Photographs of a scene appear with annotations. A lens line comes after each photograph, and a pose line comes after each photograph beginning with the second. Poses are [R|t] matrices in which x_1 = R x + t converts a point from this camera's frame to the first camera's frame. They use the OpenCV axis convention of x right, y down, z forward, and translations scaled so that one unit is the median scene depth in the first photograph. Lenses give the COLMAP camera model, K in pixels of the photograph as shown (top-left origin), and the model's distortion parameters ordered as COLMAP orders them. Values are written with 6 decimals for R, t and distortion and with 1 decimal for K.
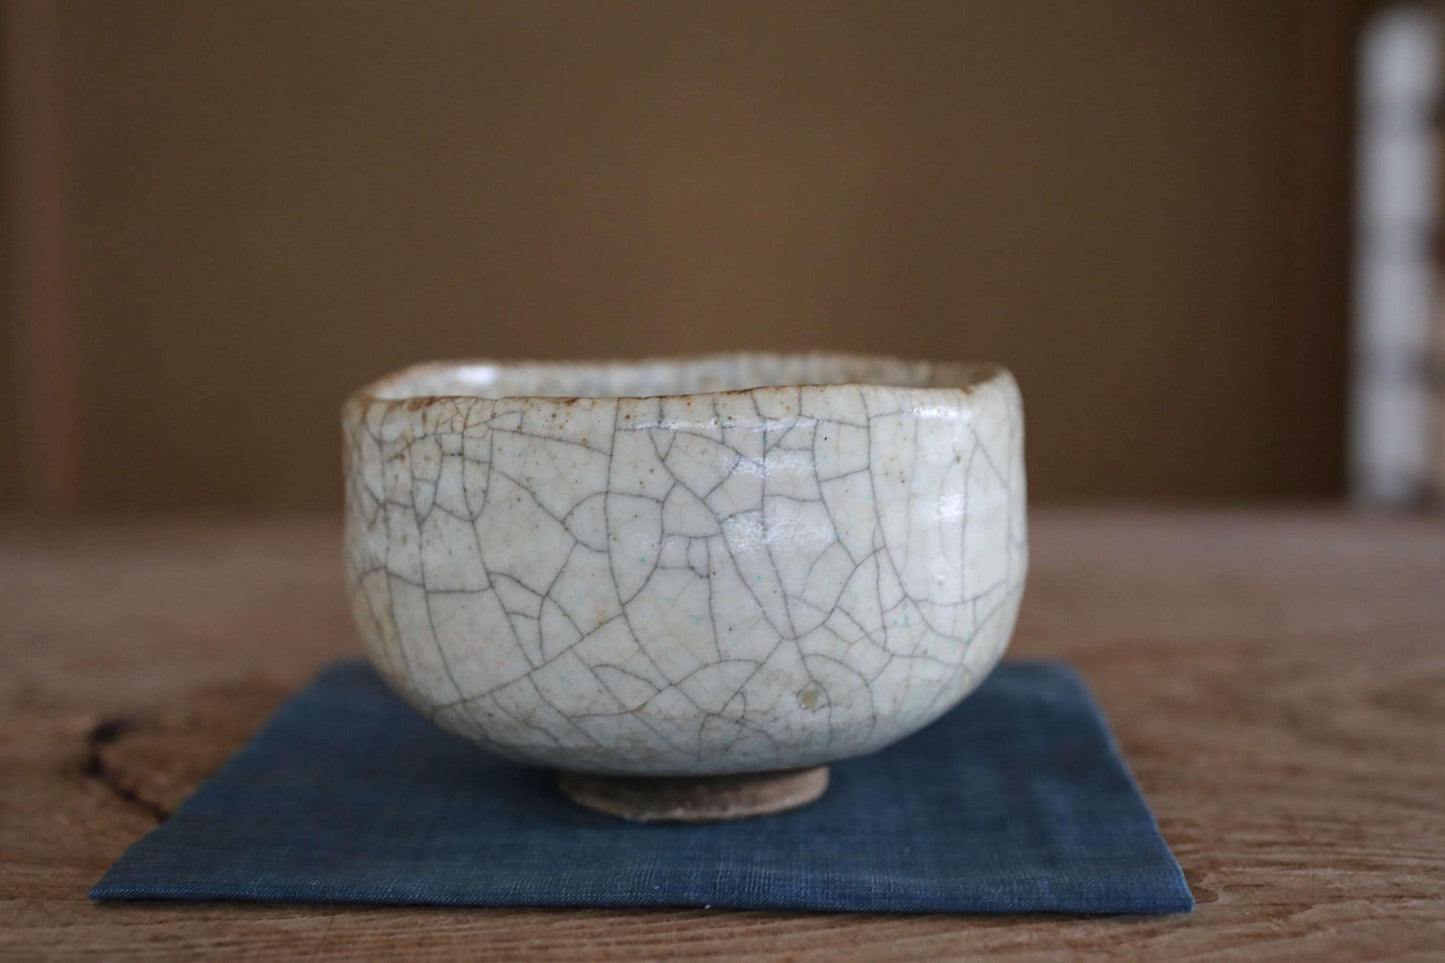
lens RADIAL K [[2353.6, 0, 724.8], [0, 2353.6, 463.7], [0, 0, 1]] dist [-0.046972, 0.160687]
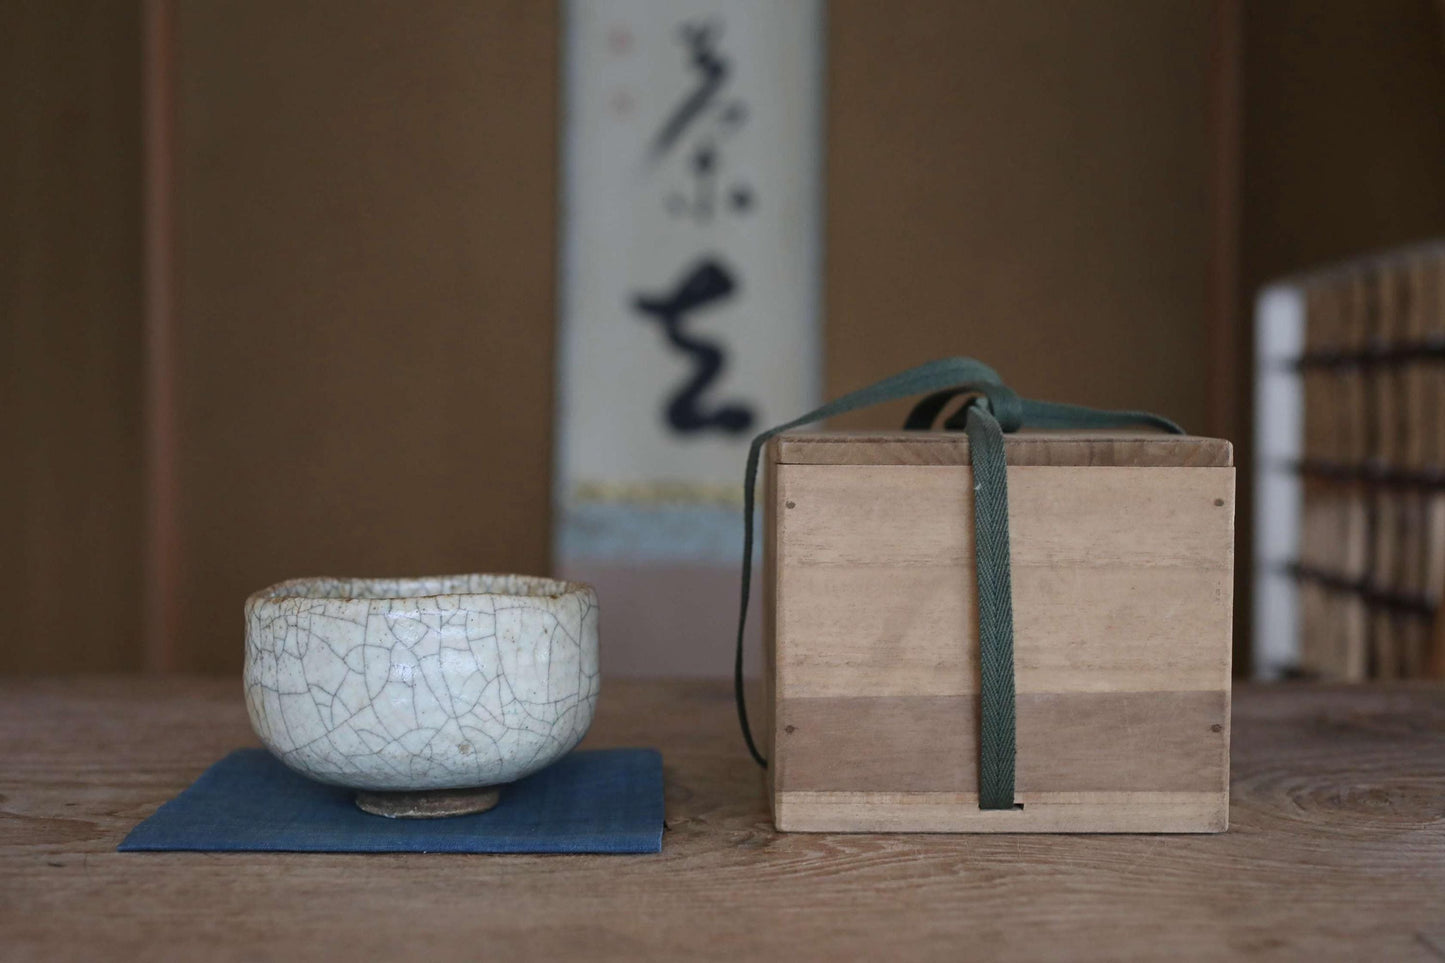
lens RADIAL K [[2353.6, 0, 724.8], [0, 2353.6, 463.7], [0, 0, 1]] dist [-0.046972, 0.160687]
pose [[0.999883, 0.010356, -0.011276, 0.273939], [-0.011233, 0.996670, -0.080764, 0.016056], [0.010402, 0.080881, 0.996669, -1.010274]]
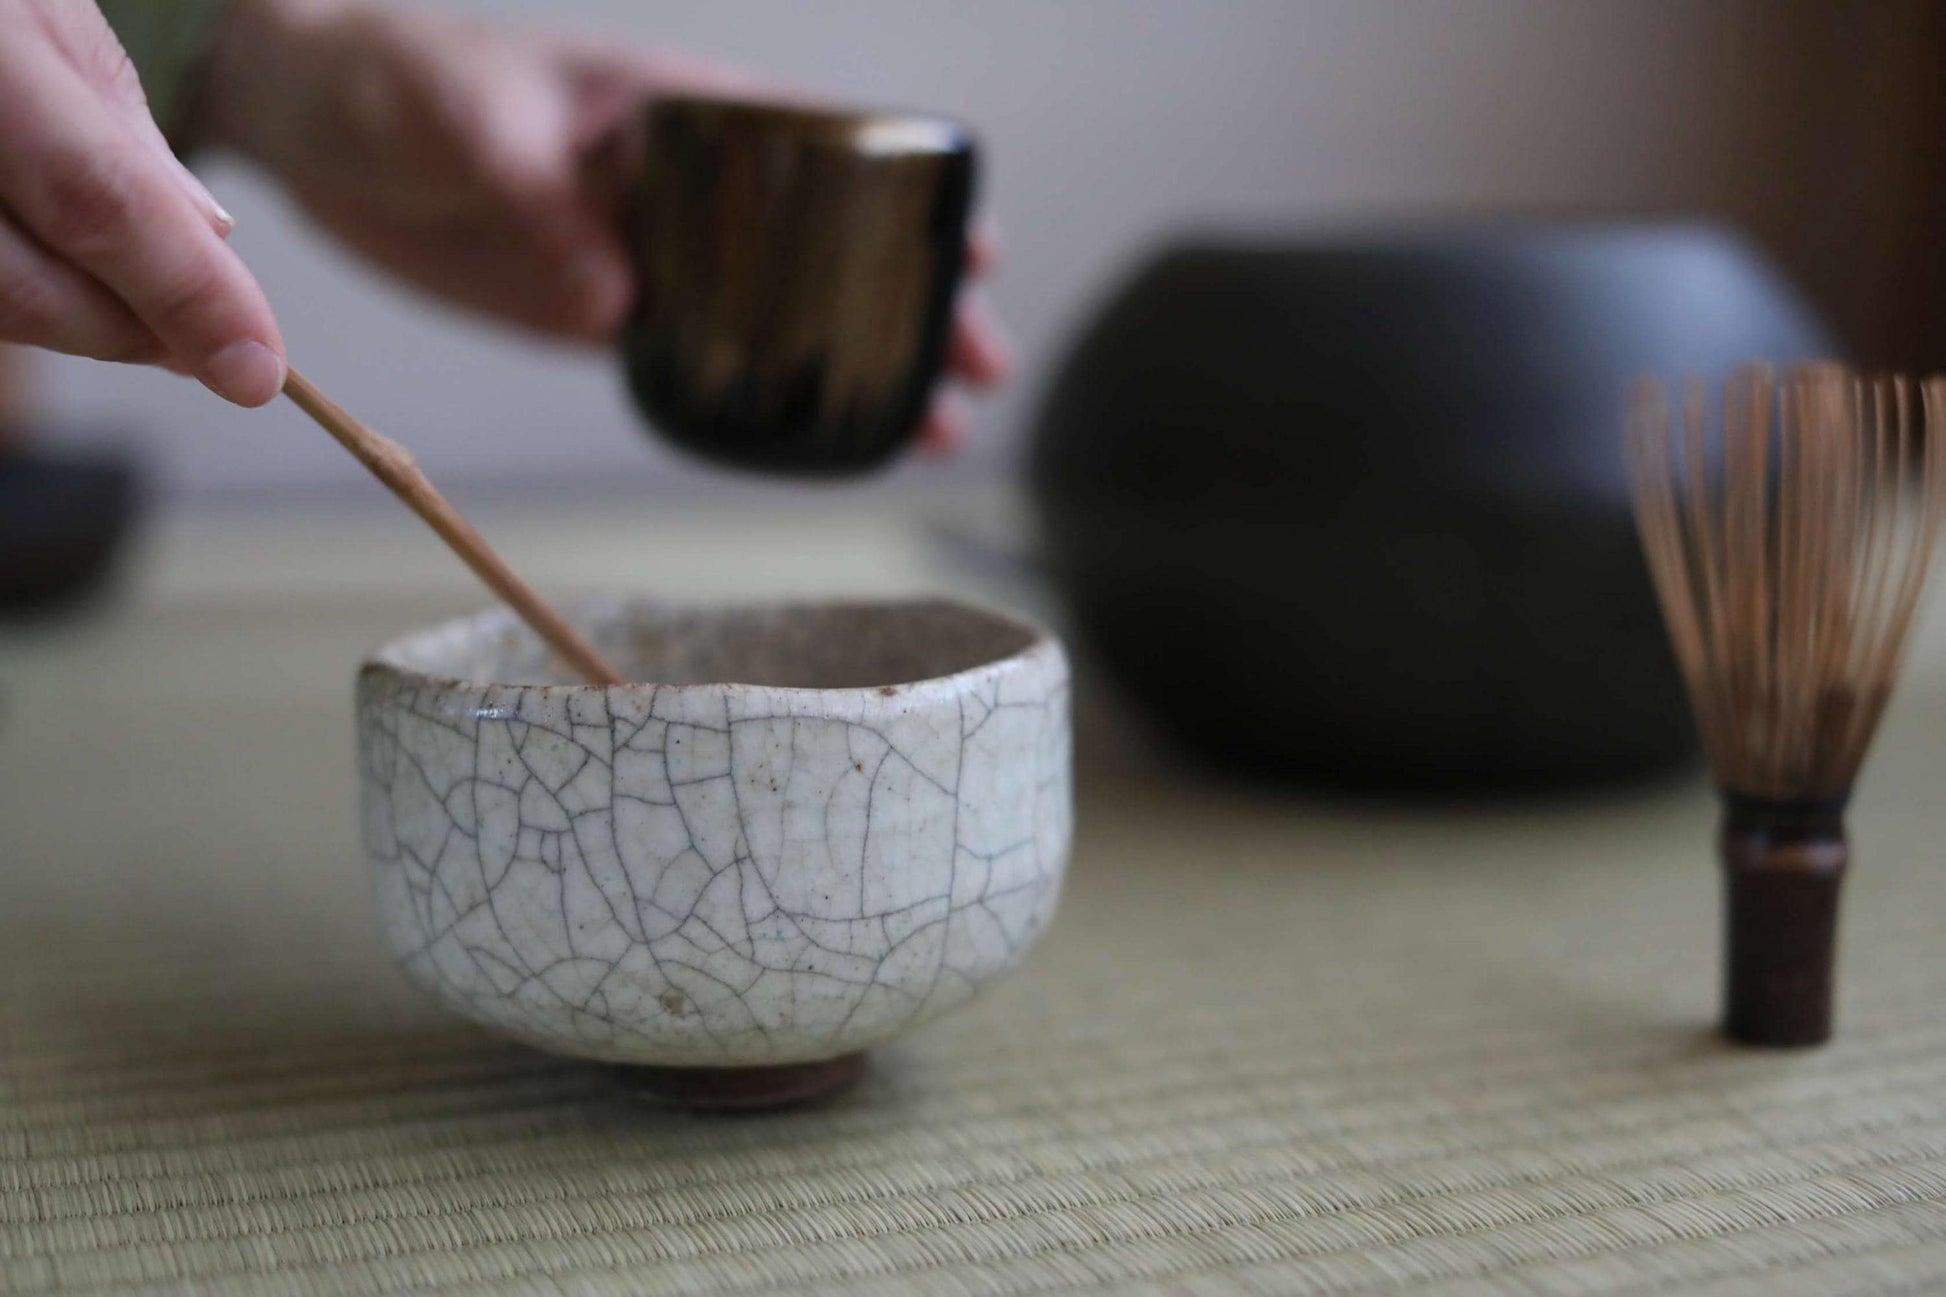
lens RADIAL K [[3169.7, 0, 976.2], [0, 3169.7, 624.5], [0, 0, 1]] dist [-0.046972, 0.160687]
pose [[0.911558, 0.070624, -0.405060, 0.652667], [-0.047709, 0.996652, 0.066405, -0.145326], [0.408393, -0.041207, 0.911876, -0.128956]]
